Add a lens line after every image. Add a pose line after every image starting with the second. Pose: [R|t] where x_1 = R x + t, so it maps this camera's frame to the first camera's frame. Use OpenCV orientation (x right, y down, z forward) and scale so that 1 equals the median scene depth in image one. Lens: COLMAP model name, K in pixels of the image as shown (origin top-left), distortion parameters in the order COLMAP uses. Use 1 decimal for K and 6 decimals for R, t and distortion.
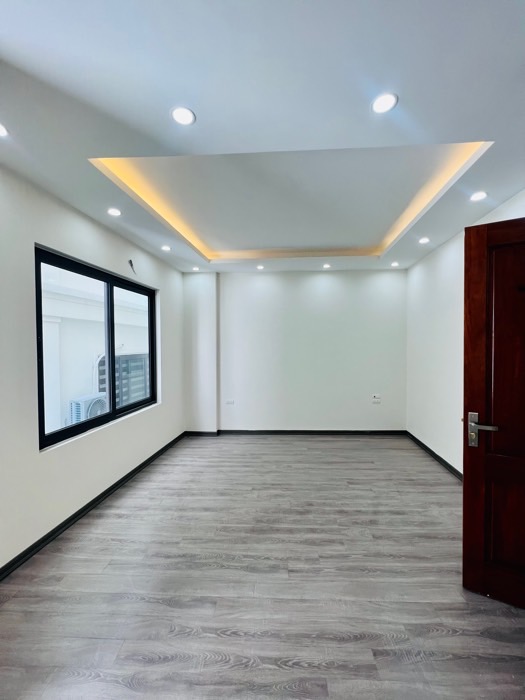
lens RADIAL K [[279.8, 0, 261.7], [0, 279.8, 350.3], [0, 0, 1]] dist [0.001271, 0.000216]
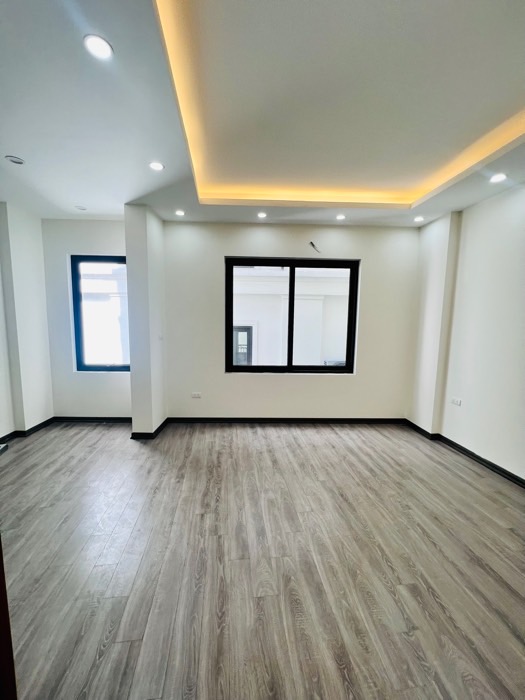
lens RADIAL K [[279.8, 0, 261.7], [0, 279.8, 350.3], [0, 0, 1]] dist [0.001271, 0.000216]
pose [[0.167416, 0.120180, -0.978534, 0.721892], [-0.035627, 0.992631, 0.115816, -0.003595], [0.985242, 0.015473, 0.170464, 0.642558]]
